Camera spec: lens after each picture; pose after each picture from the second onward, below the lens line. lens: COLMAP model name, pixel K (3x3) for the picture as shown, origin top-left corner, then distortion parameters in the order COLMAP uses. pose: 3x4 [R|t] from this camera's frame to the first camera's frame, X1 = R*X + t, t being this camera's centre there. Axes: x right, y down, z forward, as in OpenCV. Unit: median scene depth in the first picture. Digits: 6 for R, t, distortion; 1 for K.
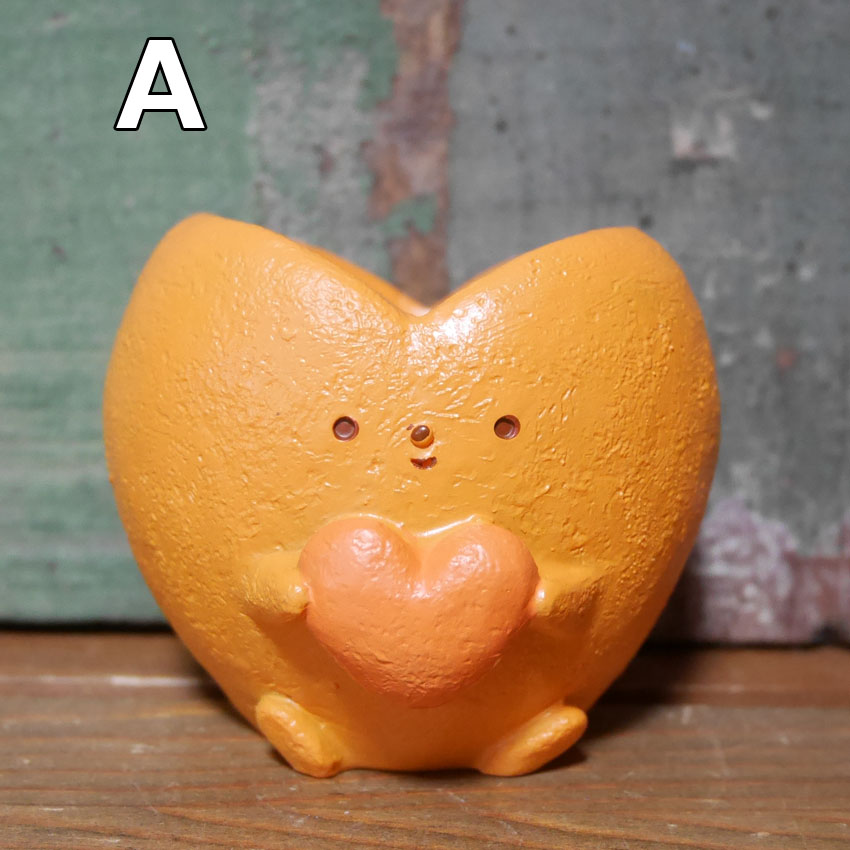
lens RADIAL K [[1680.0, 0, 427.9], [0, 1680.0, 393.9], [0, 0, 1]] dist [0.008234, -0.040198]
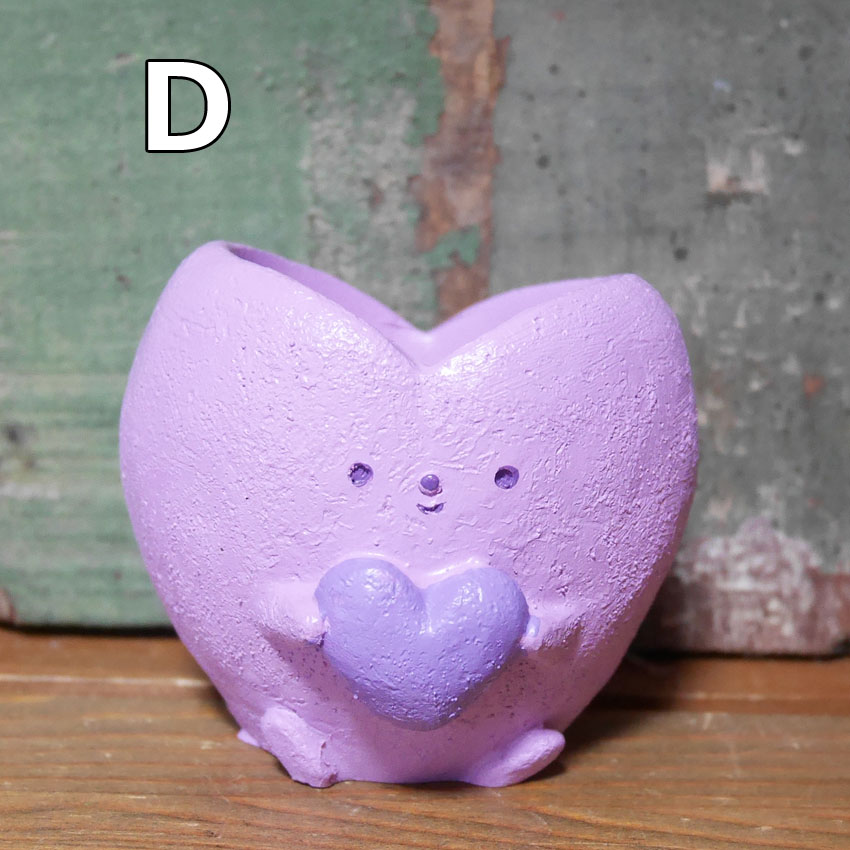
lens RADIAL K [[1893.3, 0, 402.6], [0, 1893.3, 482.9], [0, 0, 1]] dist [-0.005915, -0.010932]
pose [[0.999392, 0.008933, -0.033699, -0.002320], [-0.006553, 0.997519, 0.070094, -0.041889], [0.034242, -0.069831, 0.996971, -0.192147]]
